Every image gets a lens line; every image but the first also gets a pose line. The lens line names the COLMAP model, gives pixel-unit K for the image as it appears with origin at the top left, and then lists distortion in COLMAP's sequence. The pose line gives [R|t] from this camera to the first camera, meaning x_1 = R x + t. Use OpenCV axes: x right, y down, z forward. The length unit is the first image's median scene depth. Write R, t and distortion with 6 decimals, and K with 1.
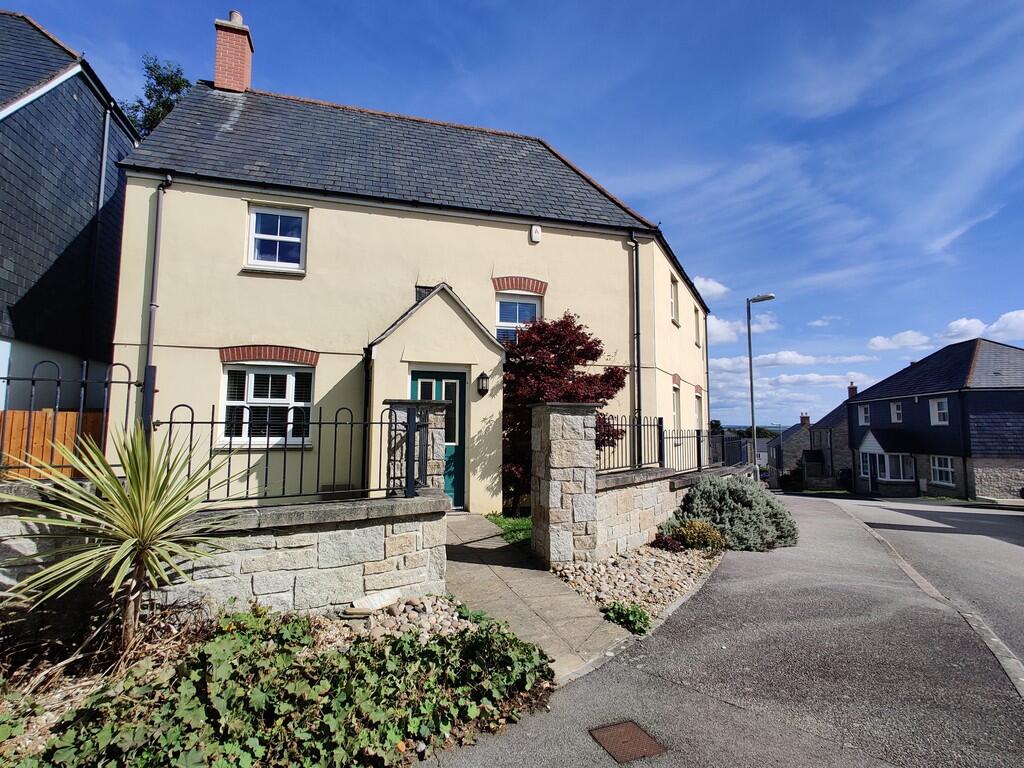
lens RADIAL K [[496.0, 0, 515.6], [0, 496.0, 382.3], [0, 0, 1]] dist [-0.002058, 0.004888]
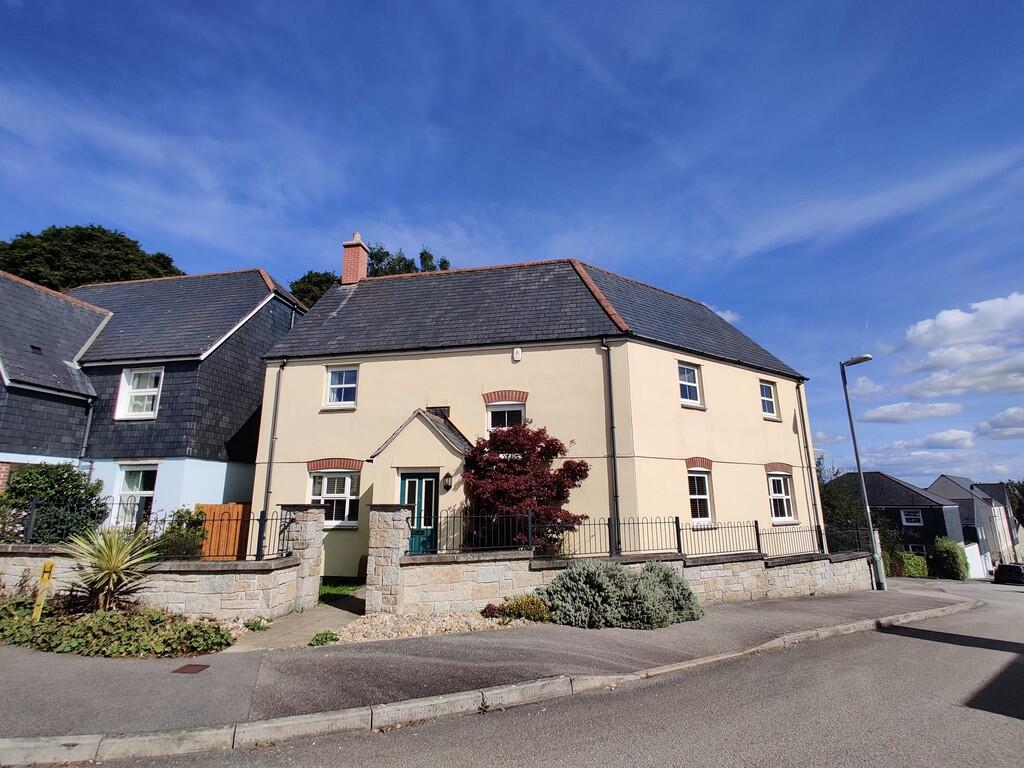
lens RADIAL K [[496.0, 0, 506.6], [0, 496.0, 384.6], [0, 0, 1]] dist [-0.002058, 0.004888]
pose [[0.894387, -0.109468, -0.433692, 0.657285], [0.046110, 0.986989, -0.154035, -0.039092], [0.444911, 0.117770, 0.887798, -0.135576]]
